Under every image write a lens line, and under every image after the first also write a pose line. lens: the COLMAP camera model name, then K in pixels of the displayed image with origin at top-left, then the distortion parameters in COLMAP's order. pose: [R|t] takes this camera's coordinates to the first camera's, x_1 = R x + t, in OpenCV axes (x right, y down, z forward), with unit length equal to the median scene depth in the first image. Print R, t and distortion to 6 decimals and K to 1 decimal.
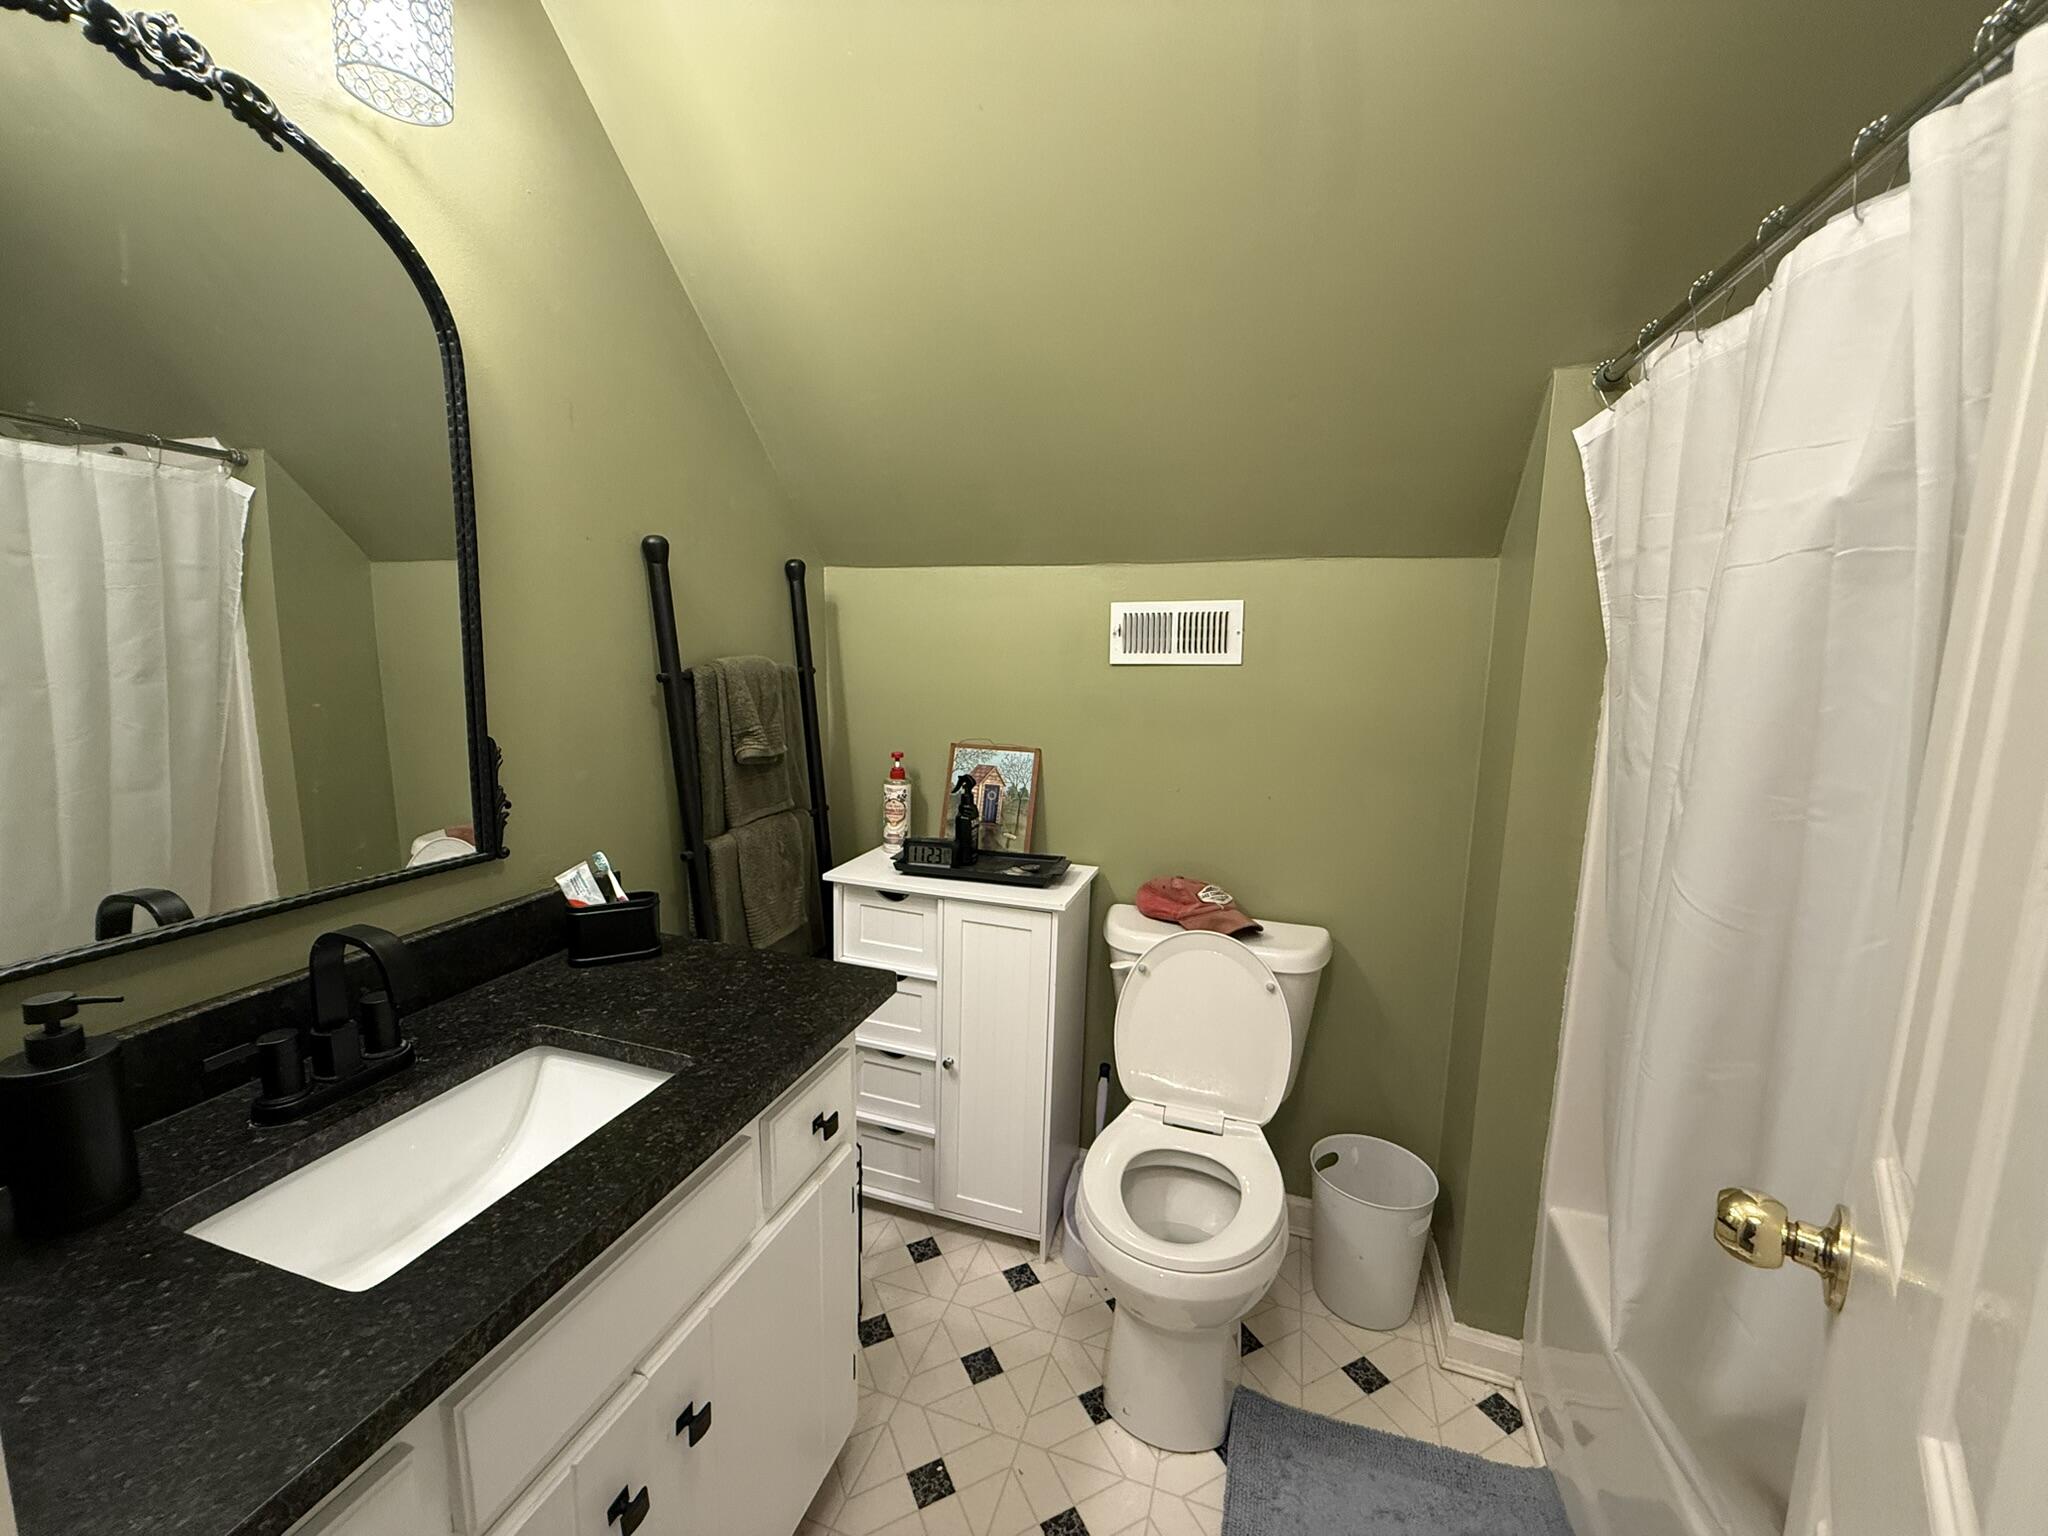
lens RADIAL K [[816.4, 0, 1017.7], [0, 816.4, 766.2], [0, 0, 1]] dist [-0.000759, 0.000068]
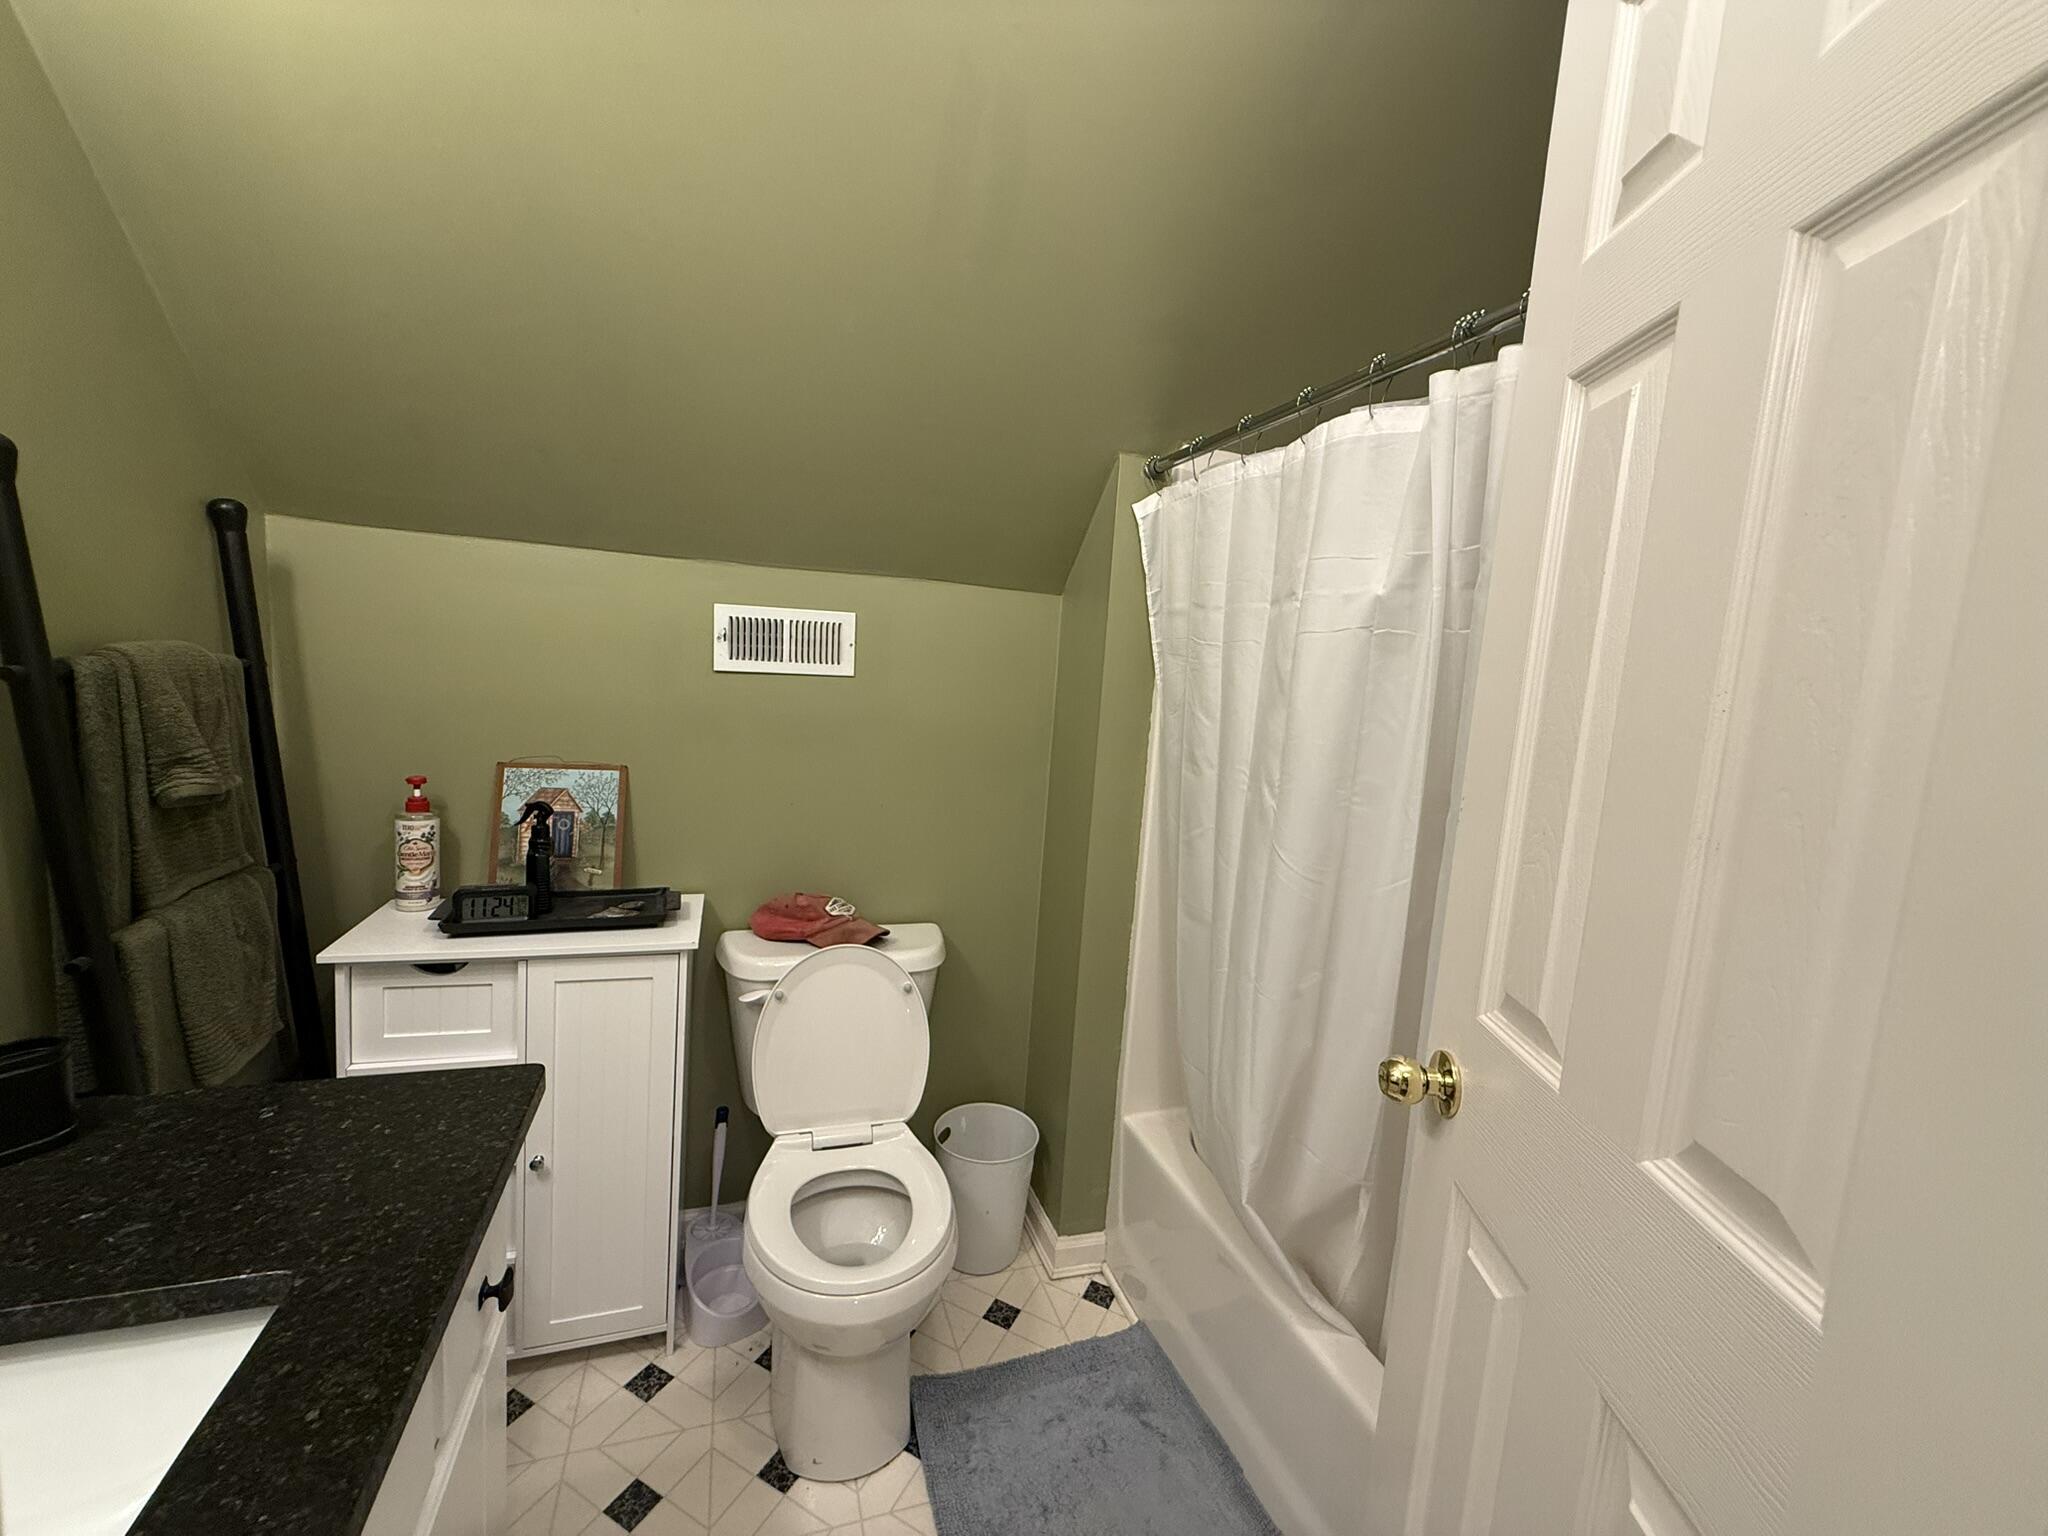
lens RADIAL K [[816.4, 0, 1017.7], [0, 816.4, 766.2], [0, 0, 1]] dist [-0.000759, 0.000068]
pose [[0.794089, -0.035965, 0.606737, -0.191062], [0.034923, 0.999298, 0.013526, -0.020723], [-0.606797, 0.010448, 0.794788, 0.076646]]
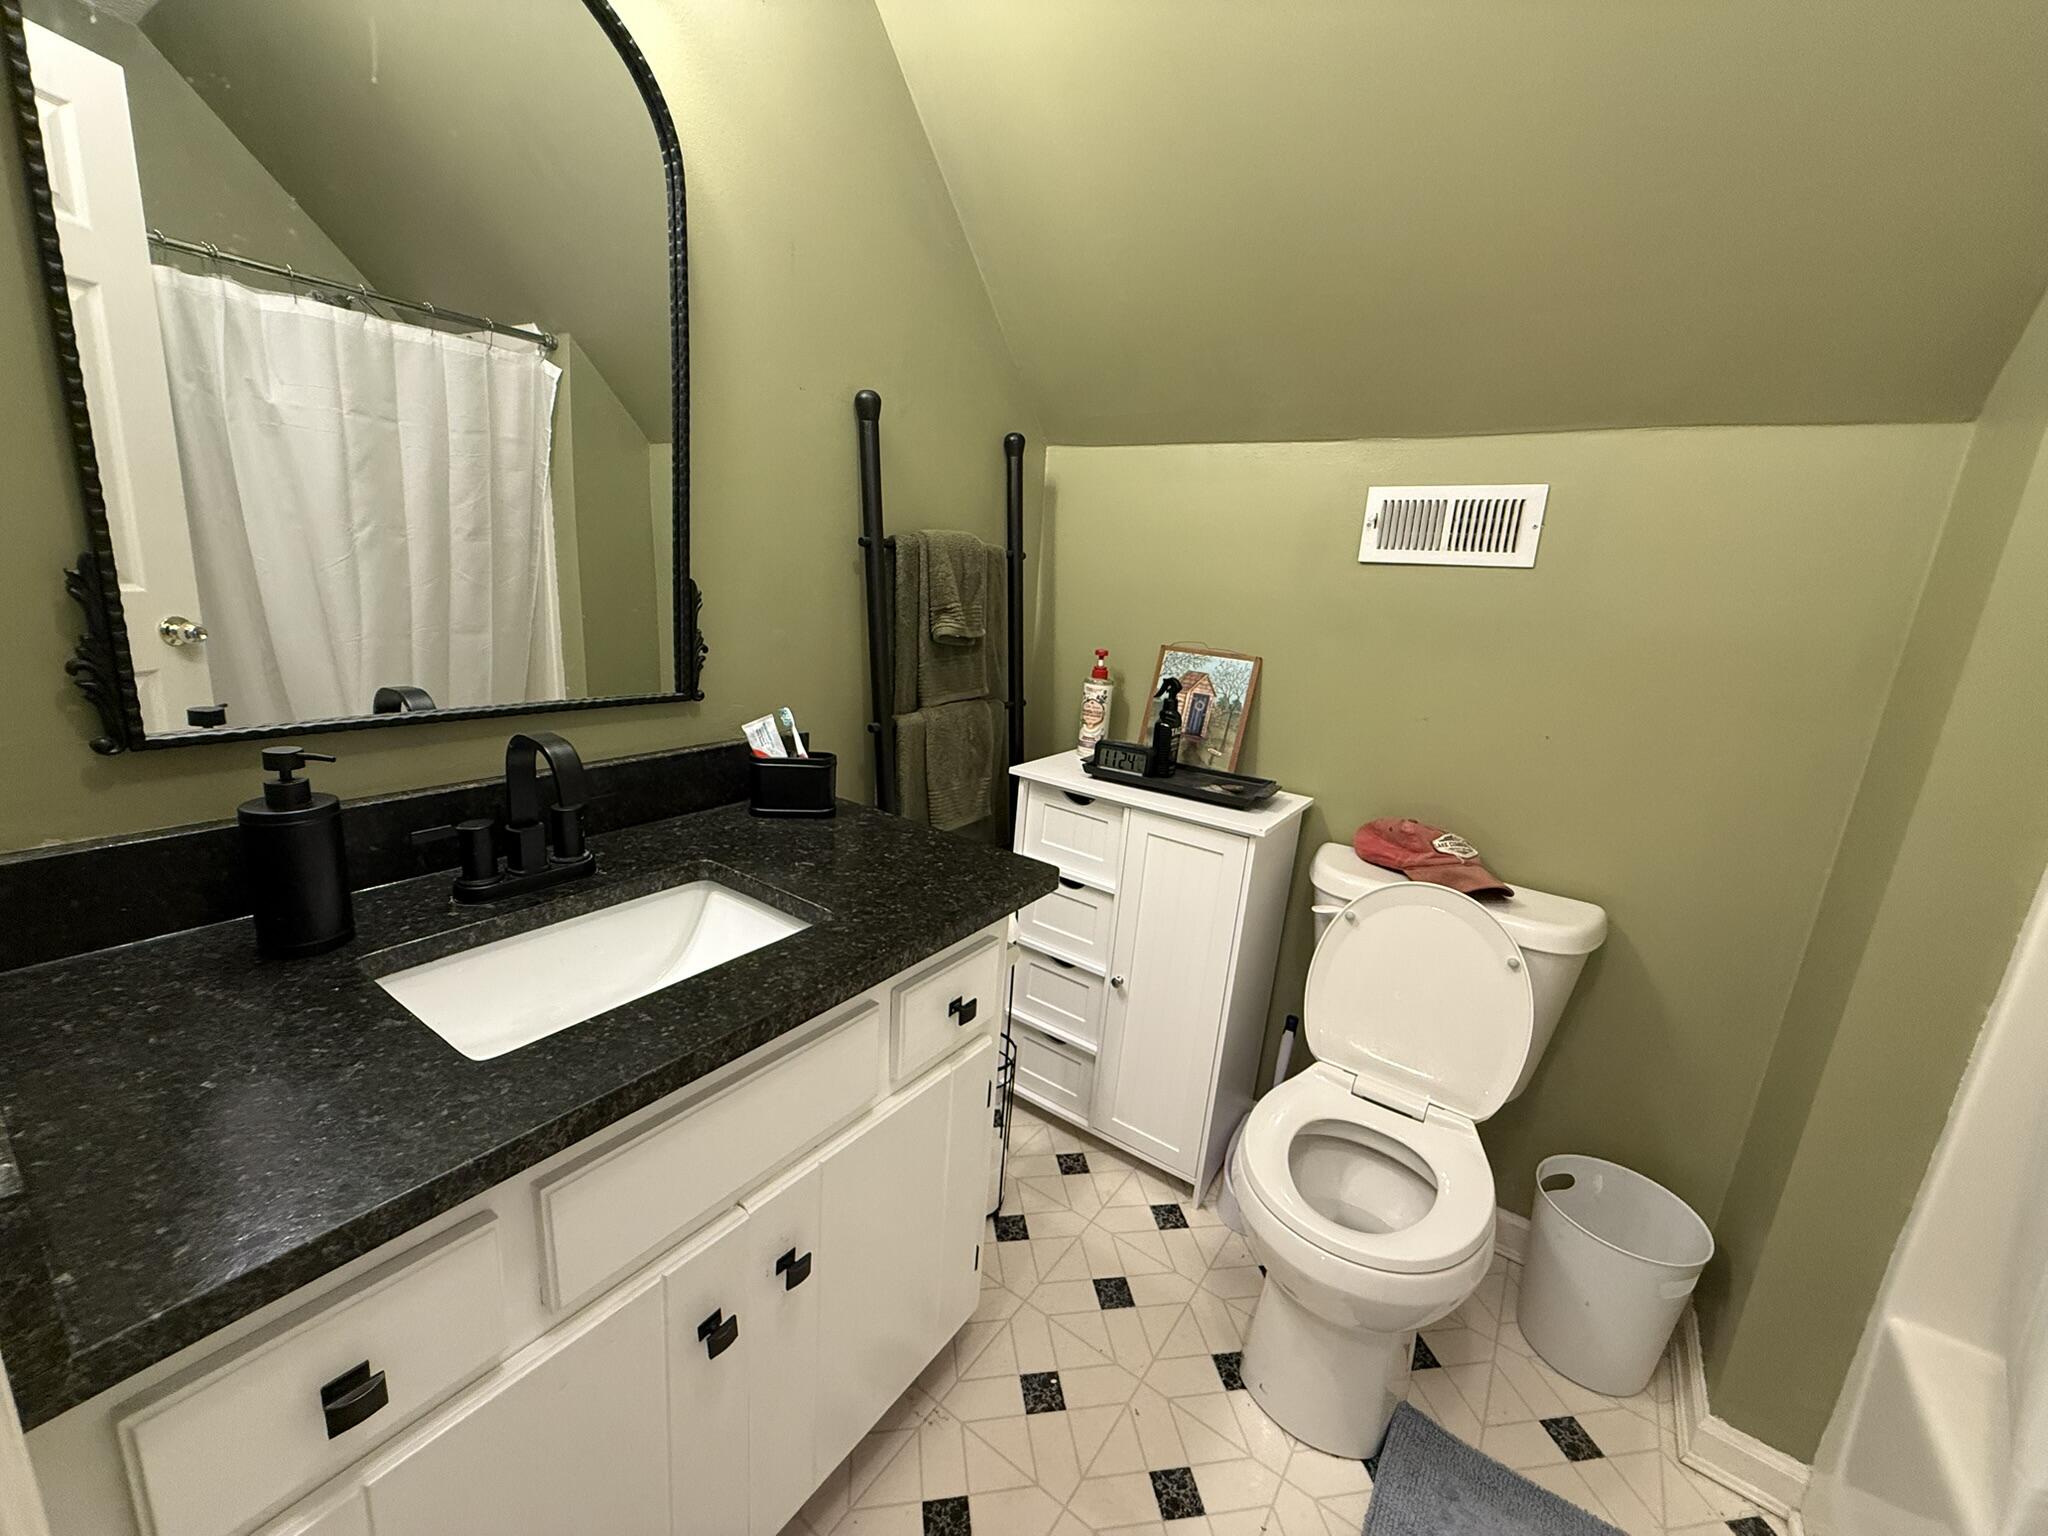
lens RADIAL K [[816.4, 0, 1017.7], [0, 816.4, 766.2], [0, 0, 1]] dist [-0.000759, 0.000068]
pose [[0.956334, 0.116341, -0.268125, 0.029586], [-0.095098, 0.991305, 0.090944, 0.045383], [0.276374, -0.061474, 0.959082, 0.086138]]
